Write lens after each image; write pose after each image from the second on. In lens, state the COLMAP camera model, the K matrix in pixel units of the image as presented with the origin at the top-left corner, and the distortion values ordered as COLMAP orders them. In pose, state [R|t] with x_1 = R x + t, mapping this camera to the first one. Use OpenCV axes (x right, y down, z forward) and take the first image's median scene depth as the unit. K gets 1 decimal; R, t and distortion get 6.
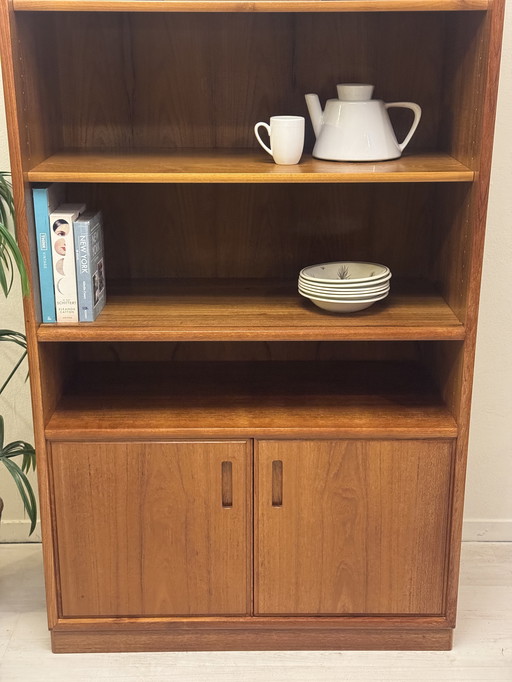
lens RADIAL K [[869.4, 0, 255.7], [0, 869.4, 318.2], [0, 0, 1]] dist [0.099883, -0.020060]
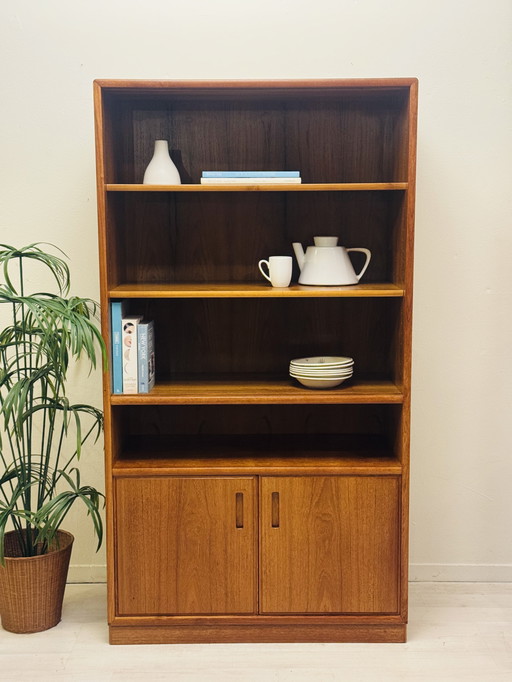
lens RADIAL K [[869.4, 0, 255.7], [0, 869.4, 318.2], [0, 0, 1]] dist [0.099883, -0.020060]
pose [[0.999950, -0.002682, -0.009648, 0.007392], [0.000743, 0.980684, -0.195595, 0.160896], [0.009986, 0.195578, 0.980637, -0.432400]]
